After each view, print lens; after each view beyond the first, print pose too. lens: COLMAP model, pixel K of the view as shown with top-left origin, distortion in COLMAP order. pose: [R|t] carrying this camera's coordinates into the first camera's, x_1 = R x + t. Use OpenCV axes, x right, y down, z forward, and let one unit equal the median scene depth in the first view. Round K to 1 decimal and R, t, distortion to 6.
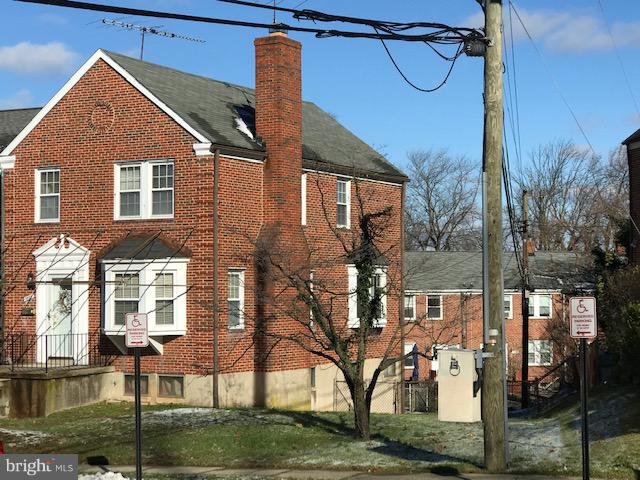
lens RADIAL K [[1257.1, 0, 320.0], [0, 1257.1, 240.0], [0, 0, 1]] dist [-0.306239, 3.710457]
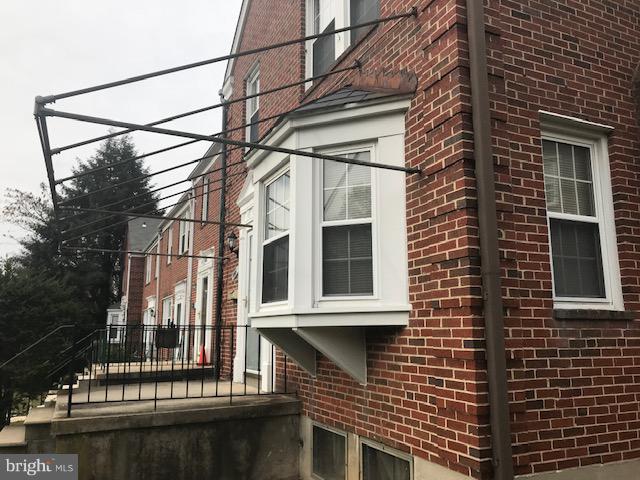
lens RADIAL K [[525.1, 0, 319.3], [0, 525.1, 237.0], [0, 0, 1]] dist [0.026803, -0.018127]
pose [[0.807845, -0.100473, -0.580769, -0.043485], [0.021350, 0.989705, -0.141520, 0.069624], [0.589009, 0.101927, 0.801673, 0.849714]]
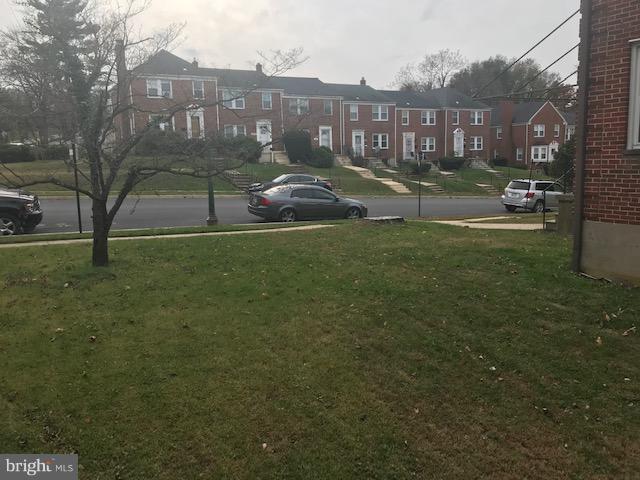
lens RADIAL K [[525.1, 0, 319.3], [0, 525.1, 237.0], [0, 0, 1]] dist [0.026803, -0.018127]
pose [[-0.537647, 0.142442, -0.831051, 0.212687], [0.065243, 0.989700, 0.127425, 0.069560], [0.840642, 0.014290, -0.541403, 0.995254]]
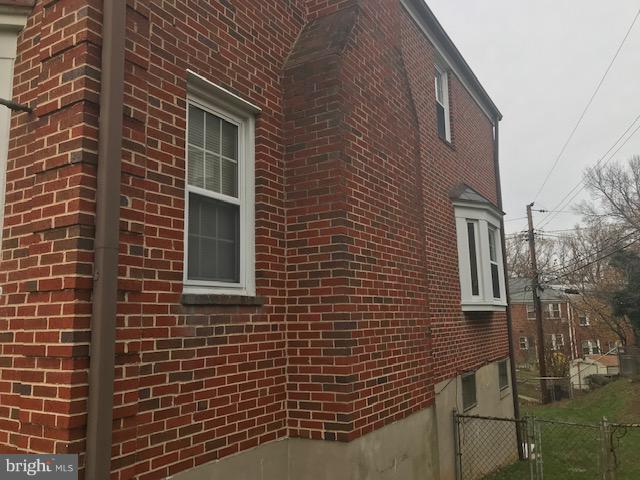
lens RADIAL K [[525.1, 0, 319.3], [0, 525.1, 237.0], [0, 0, 1]] dist [0.026803, -0.018127]
pose [[0.999478, -0.022234, -0.023429, -0.041480], [0.019467, 0.993477, -0.112360, 0.071198], [0.025774, 0.111845, 0.993391, 0.873520]]
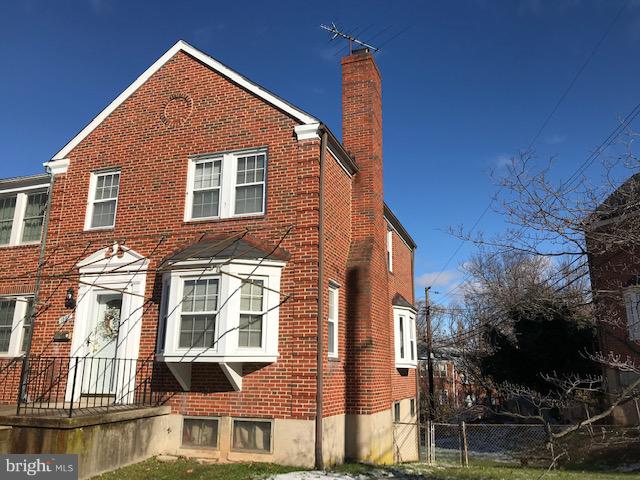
lens RADIAL K [[525.1, 0, 319.3], [0, 525.1, 237.0], [0, 0, 1]] dist [0.026803, -0.018127]
pose [[0.985693, 0.056746, 0.158714, -0.132555], [-0.022696, 0.977734, -0.208619, 0.065358], [-0.167018, 0.202032, 0.965033, 0.656765]]
